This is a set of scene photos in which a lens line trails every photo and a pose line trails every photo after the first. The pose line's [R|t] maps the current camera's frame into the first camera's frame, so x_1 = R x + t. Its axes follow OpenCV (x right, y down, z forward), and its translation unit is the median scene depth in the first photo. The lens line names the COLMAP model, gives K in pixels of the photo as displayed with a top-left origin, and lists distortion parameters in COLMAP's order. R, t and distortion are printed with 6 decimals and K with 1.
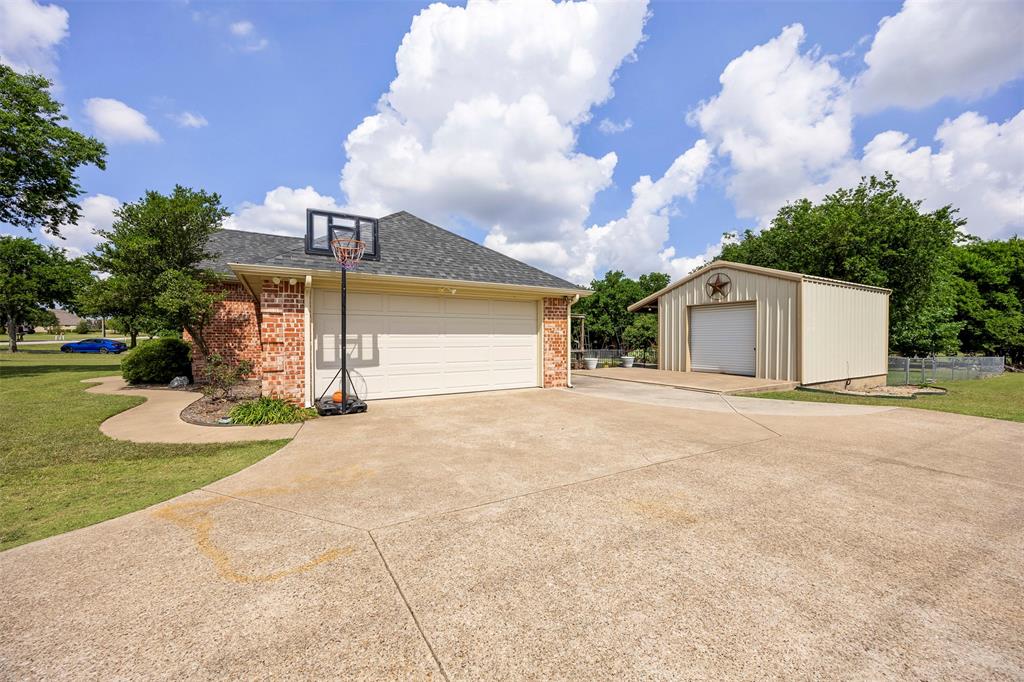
lens RADIAL K [[397.6, 0, 509.6], [0, 397.6, 345.3], [0, 0, 1]] dist [-0.000274, -0.000483]
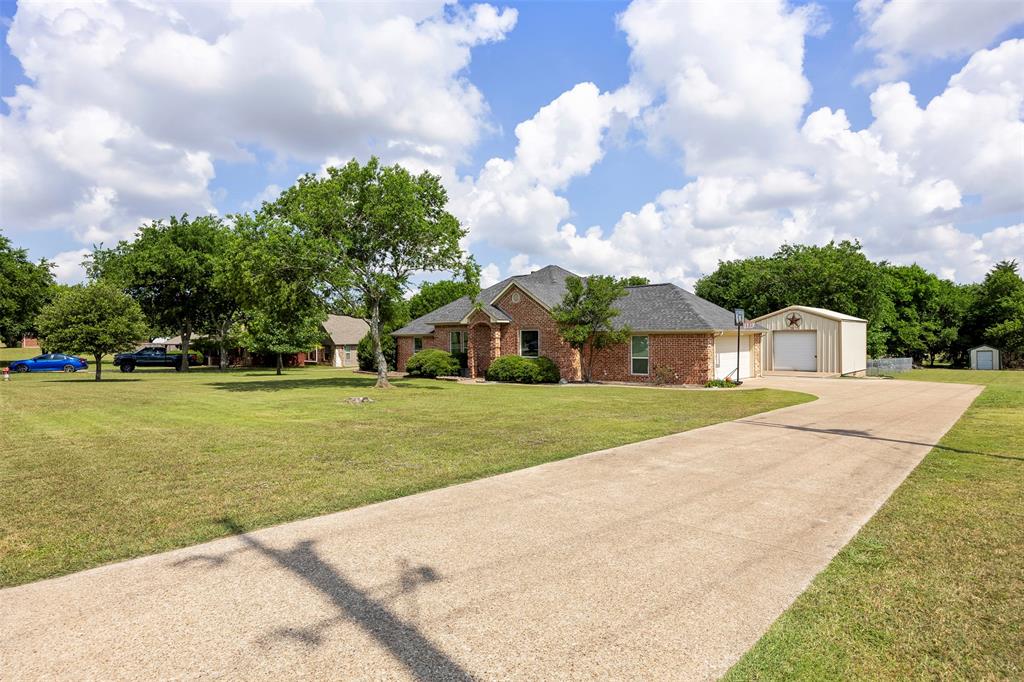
lens RADIAL K [[586.2, 0, 513.5], [0, 586.2, 340.2], [0, 0, 1]] dist [0.001717, 0.000045]
pose [[0.951787, -0.005113, 0.306719, -0.997339], [0.009456, 0.999875, -0.012676, -0.029015], [-0.306615, 0.014965, 0.951716, -0.739932]]
